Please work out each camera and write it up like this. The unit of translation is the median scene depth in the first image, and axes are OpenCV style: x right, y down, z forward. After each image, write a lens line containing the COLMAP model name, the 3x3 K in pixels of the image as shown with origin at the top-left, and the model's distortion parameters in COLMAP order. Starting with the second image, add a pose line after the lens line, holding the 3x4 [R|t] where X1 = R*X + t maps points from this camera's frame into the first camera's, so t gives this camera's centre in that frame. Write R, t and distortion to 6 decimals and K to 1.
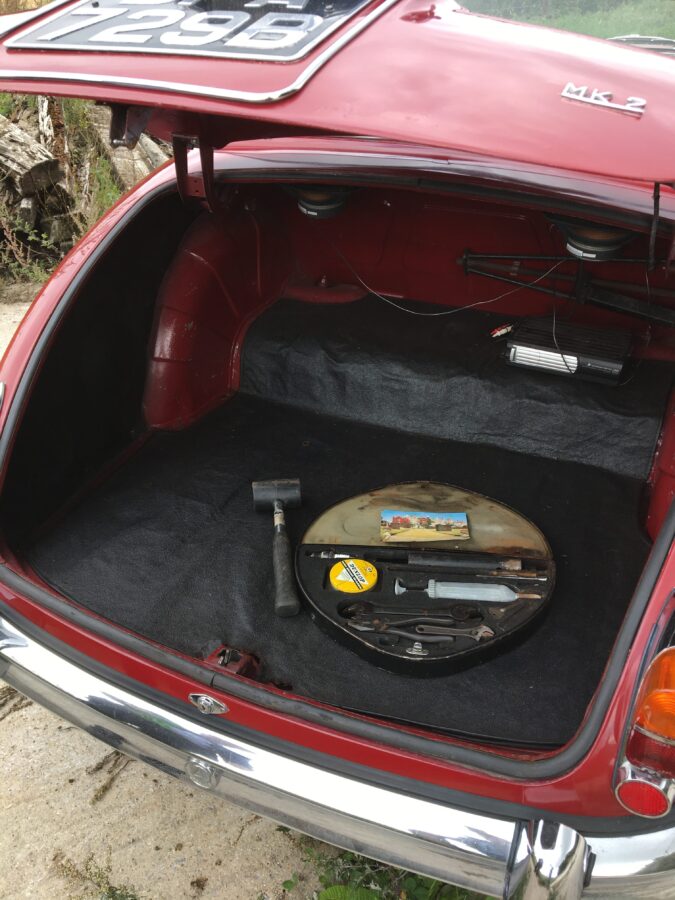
lens RADIAL K [[764.6, 0, 337.5], [0, 764.6, 450.0], [0, 0, 1]] dist [0.074601, -0.097421]
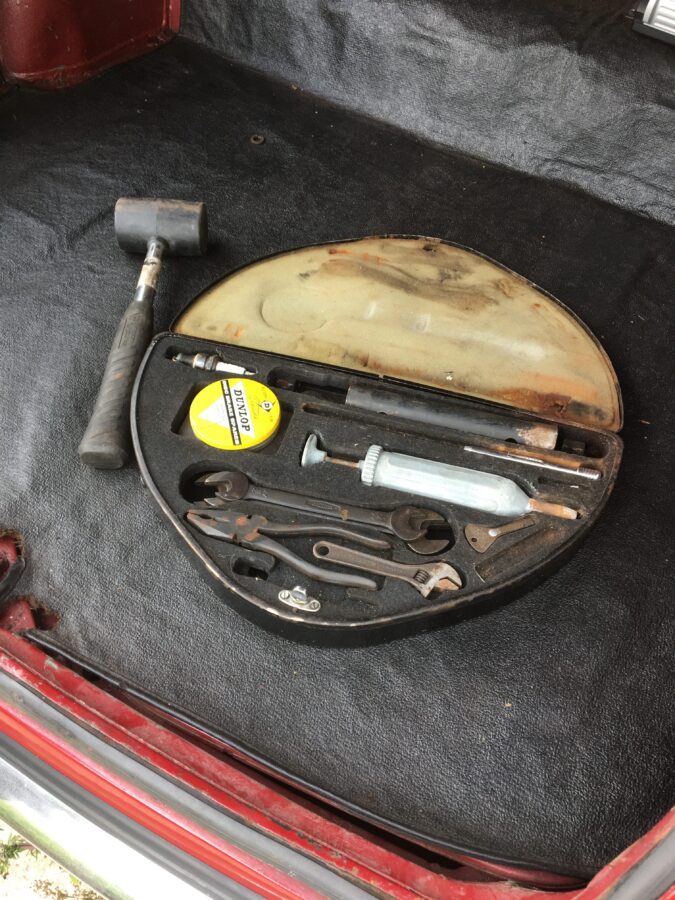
lens RADIAL K [[764.6, 0, 337.5], [0, 764.6, 450.0], [0, 0, 1]] dist [0.074601, -0.097421]
pose [[0.985967, 0.155194, -0.061510, 0.119000], [-0.123149, 0.924926, 0.359646, -0.011793], [0.112707, -0.347024, 0.931059, 0.468043]]
